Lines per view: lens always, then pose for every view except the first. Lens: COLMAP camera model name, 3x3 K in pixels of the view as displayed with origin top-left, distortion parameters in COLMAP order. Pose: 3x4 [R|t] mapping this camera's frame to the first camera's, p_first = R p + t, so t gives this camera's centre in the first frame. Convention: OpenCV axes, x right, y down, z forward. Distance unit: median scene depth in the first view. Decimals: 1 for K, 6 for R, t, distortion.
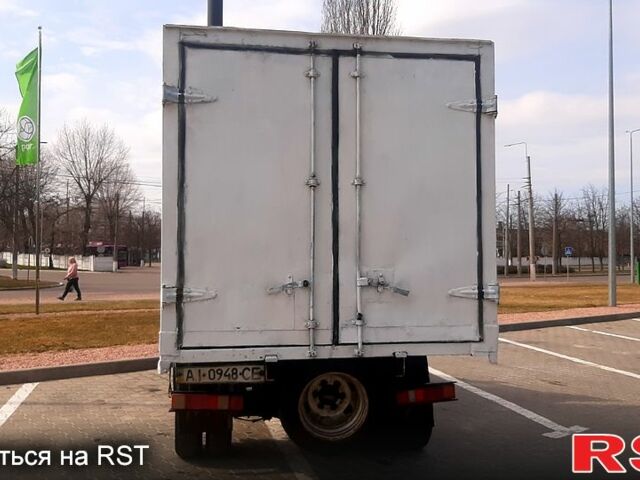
lens RADIAL K [[658.3, 0, 320.0], [0, 658.3, 240.0], [0, 0, 1]] dist [0.108766, -0.274802]
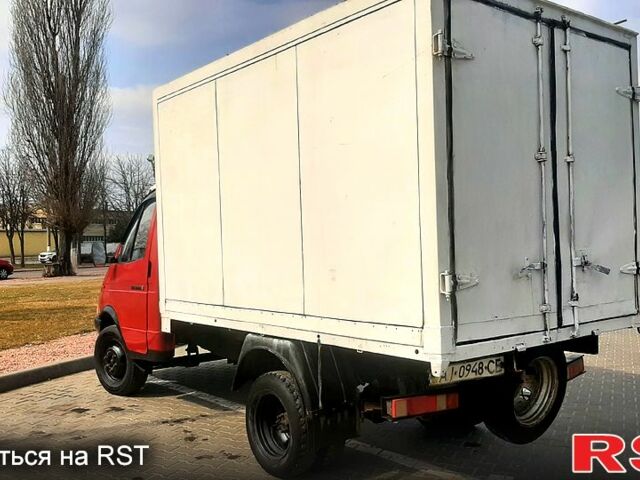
lens RADIAL K [[658.3, 0, 320.0], [0, 658.3, 240.0], [0, 0, 1]] dist [0.108766, -0.274802]
pose [[0.874594, -0.014467, 0.484641, -0.751071], [0.003636, 0.999722, 0.023282, 0.007038], [-0.484843, -0.018600, 0.874403, 0.324064]]
